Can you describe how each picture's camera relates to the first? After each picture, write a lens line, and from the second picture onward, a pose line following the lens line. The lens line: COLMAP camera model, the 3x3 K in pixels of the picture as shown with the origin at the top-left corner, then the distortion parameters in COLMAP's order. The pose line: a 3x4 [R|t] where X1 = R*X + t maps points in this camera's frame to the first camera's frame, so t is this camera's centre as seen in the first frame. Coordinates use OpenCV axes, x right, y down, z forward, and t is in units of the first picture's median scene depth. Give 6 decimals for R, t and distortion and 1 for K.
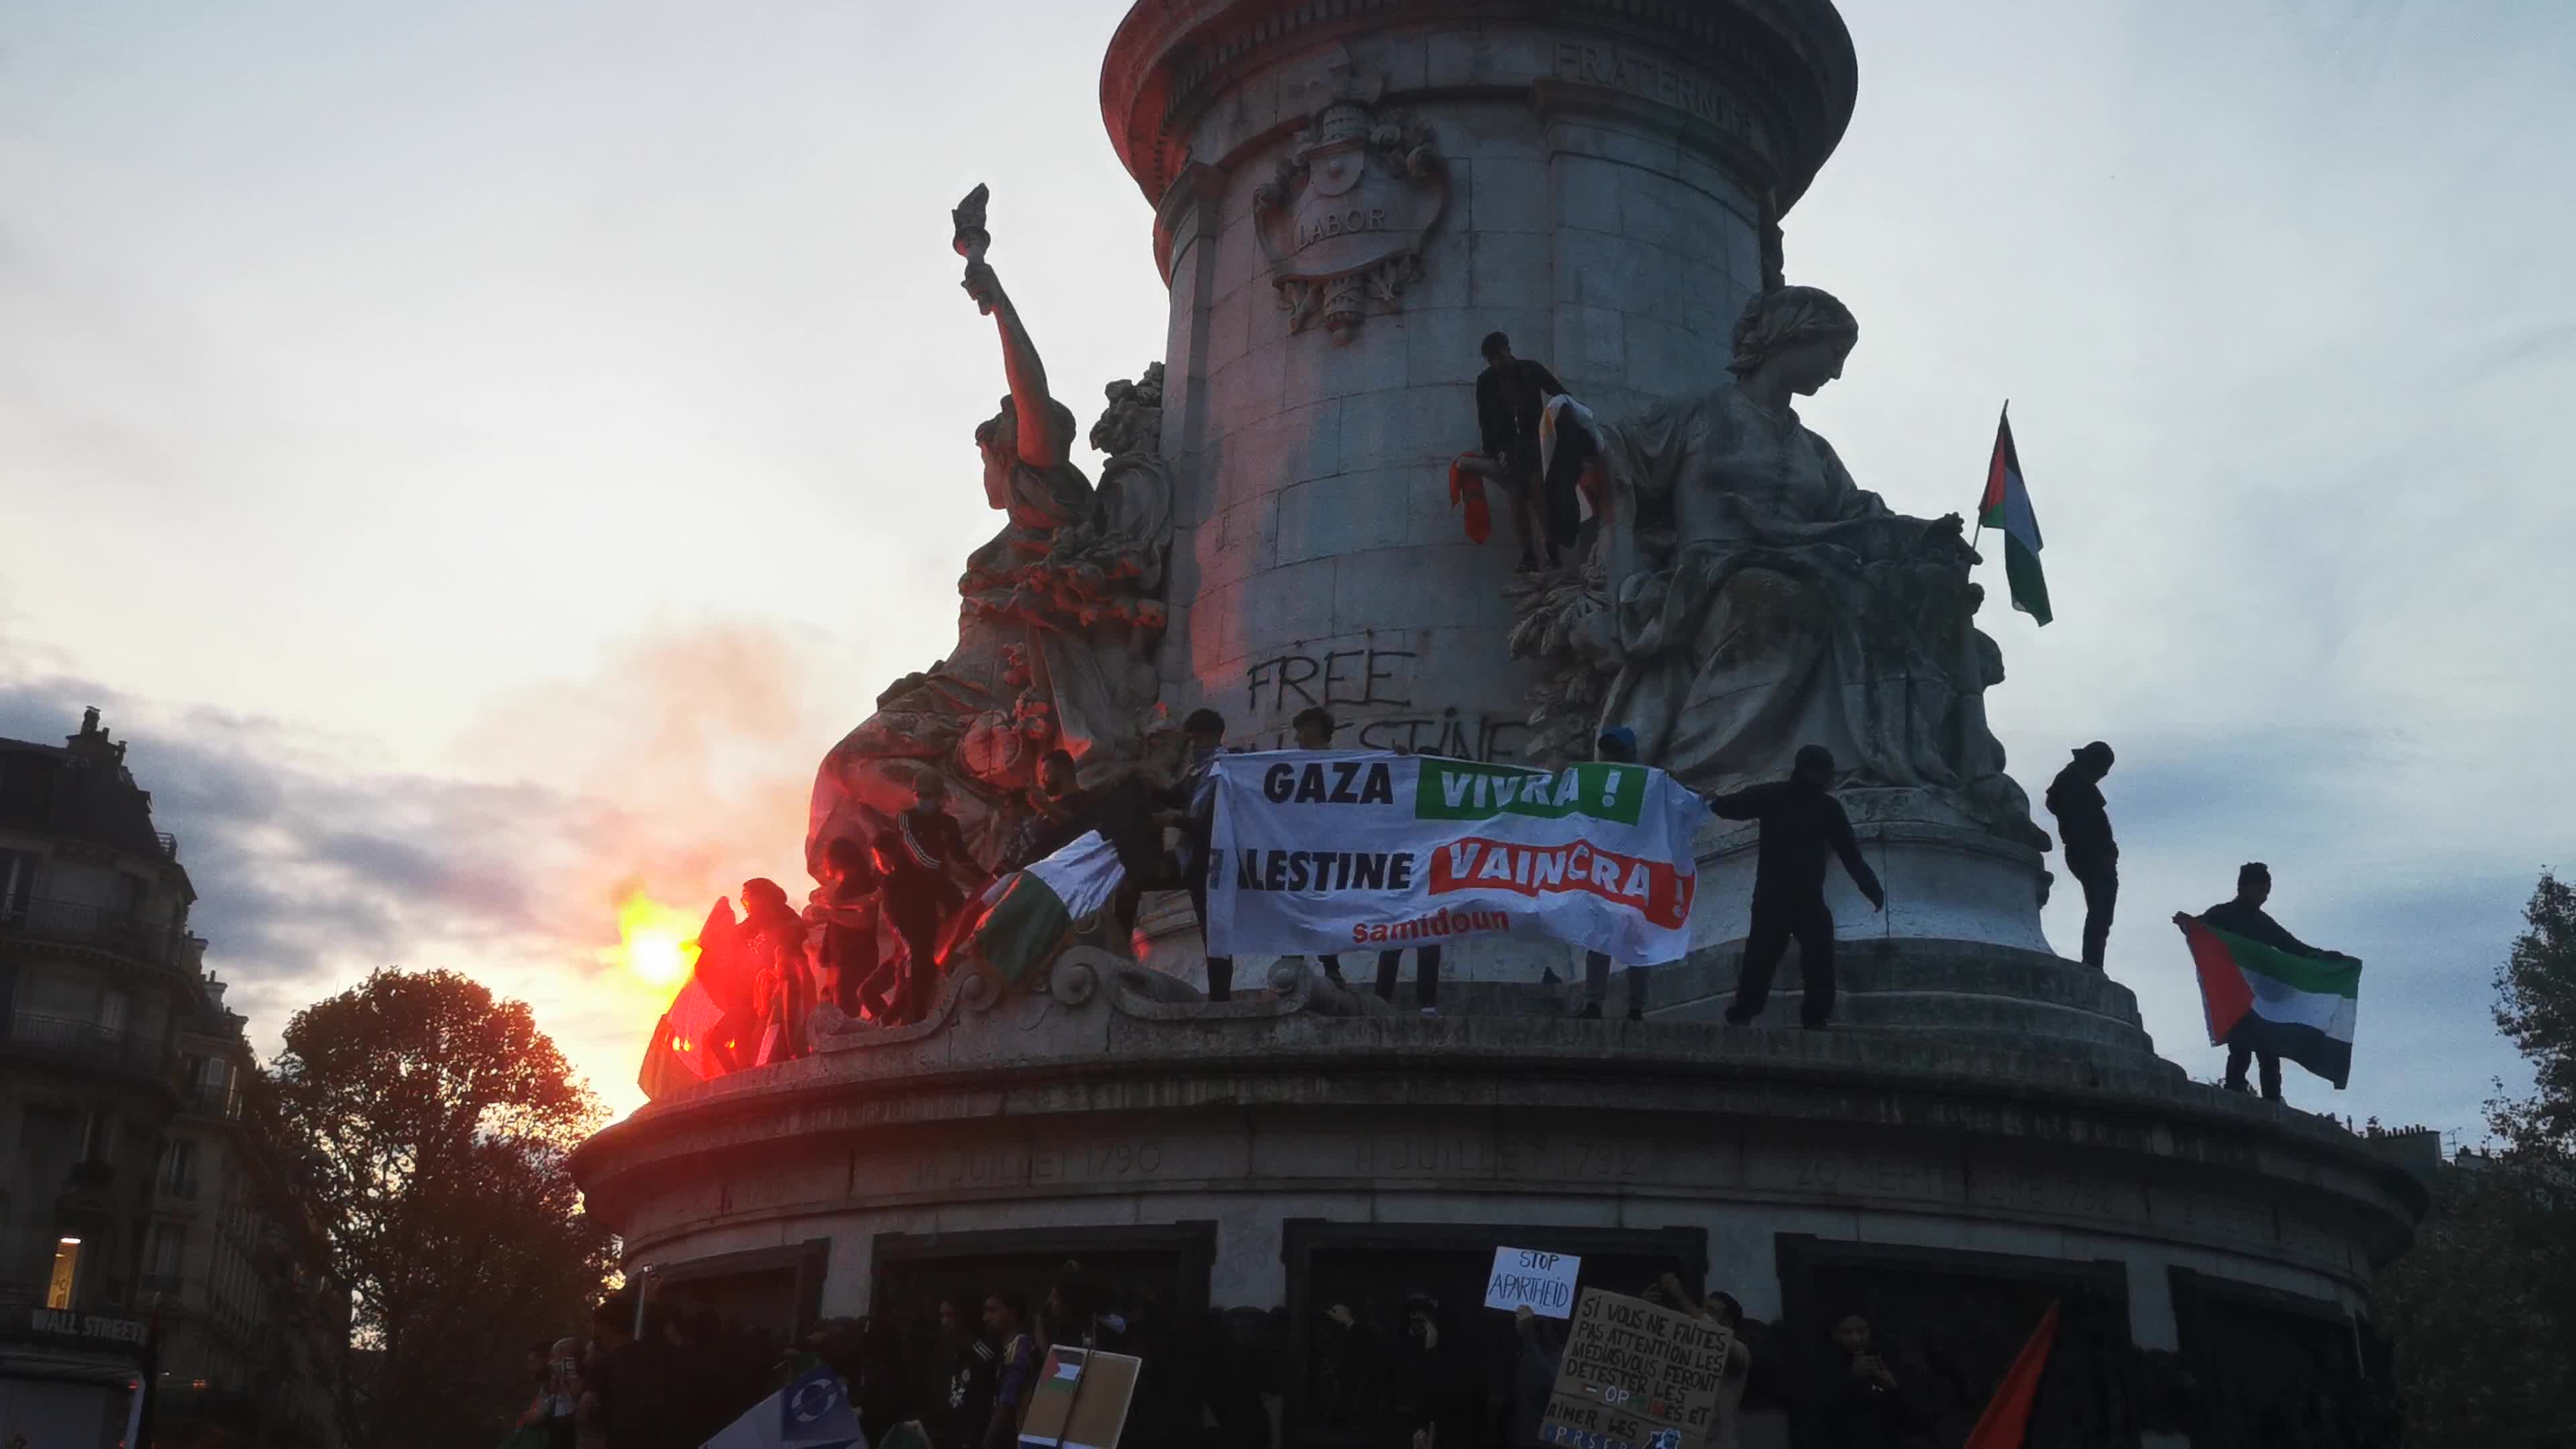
lens RADIAL K [[2558.7, 0, 1288.0], [0, 2558.7, 724.5], [0, 0, 1]] dist [0.036404, 0.010300]
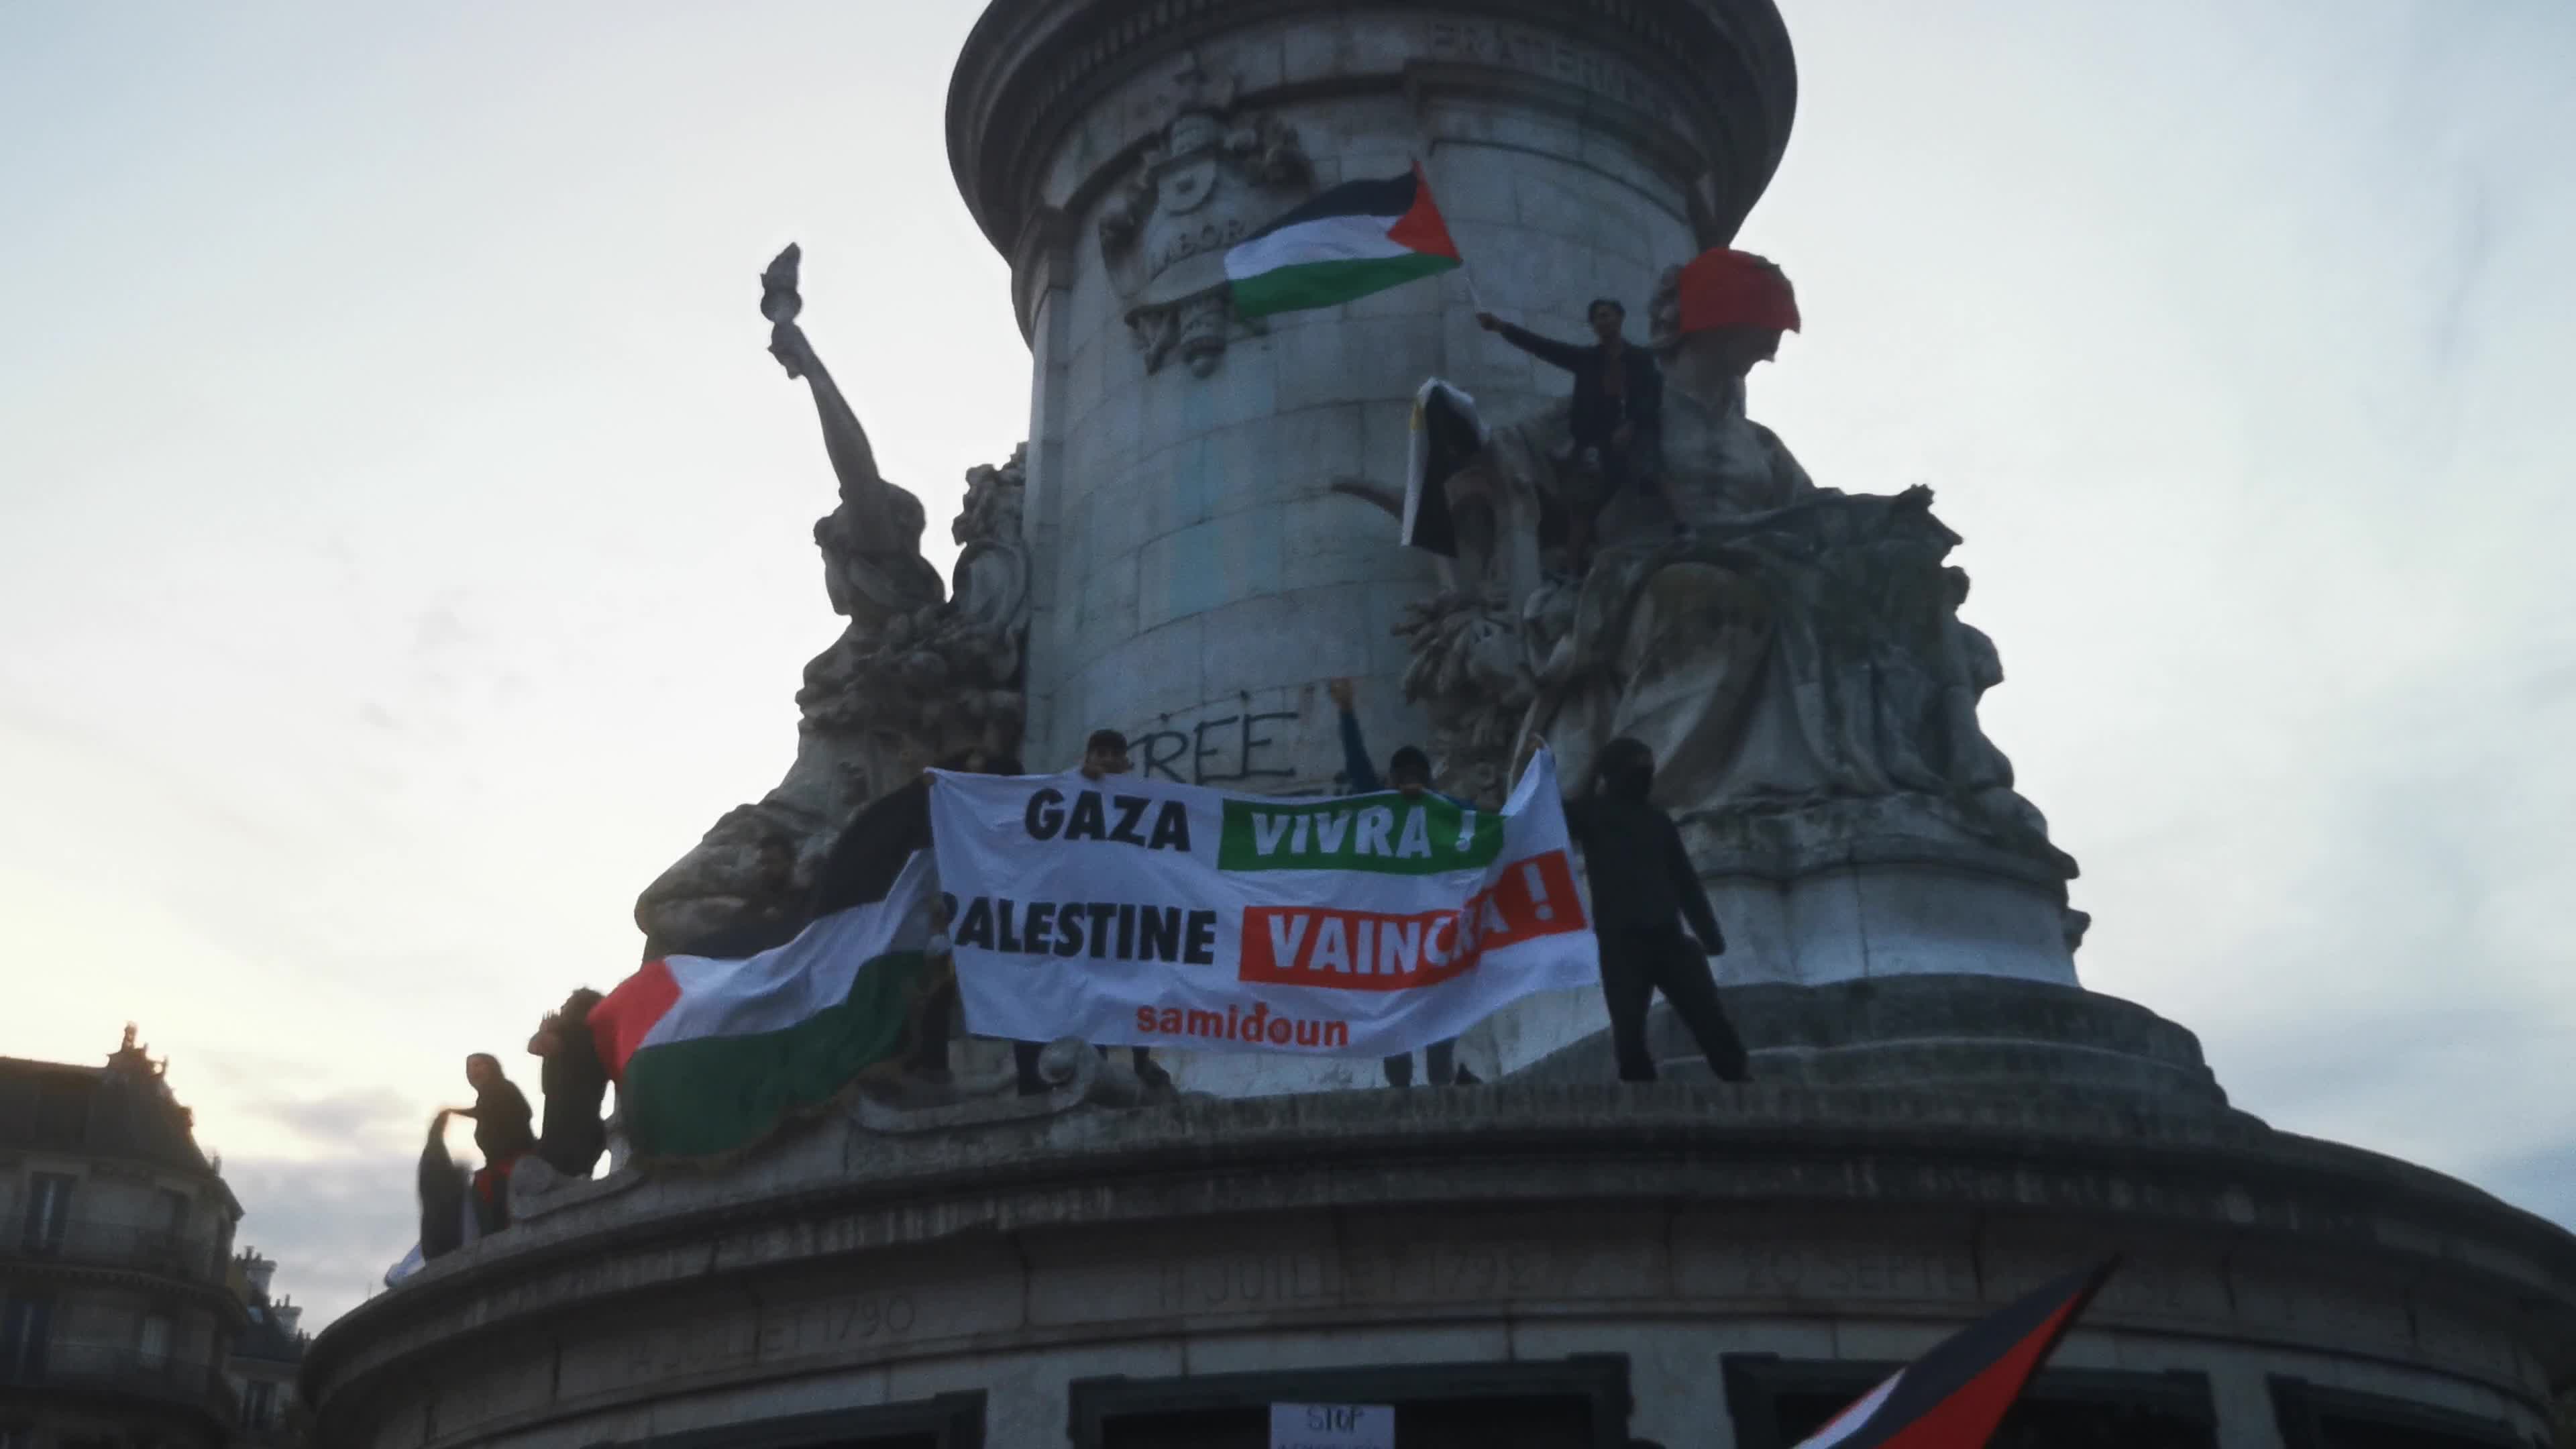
lens RADIAL K [[2558.7, 0, 1288.0], [0, 2558.7, 724.5], [0, 0, 1]] dist [0.036404, 0.010300]
pose [[0.996363, -0.076252, -0.038030, 0.082224], [0.071982, 0.992050, -0.103221, 0.064983], [0.045598, 0.100108, 0.993931, 0.179629]]
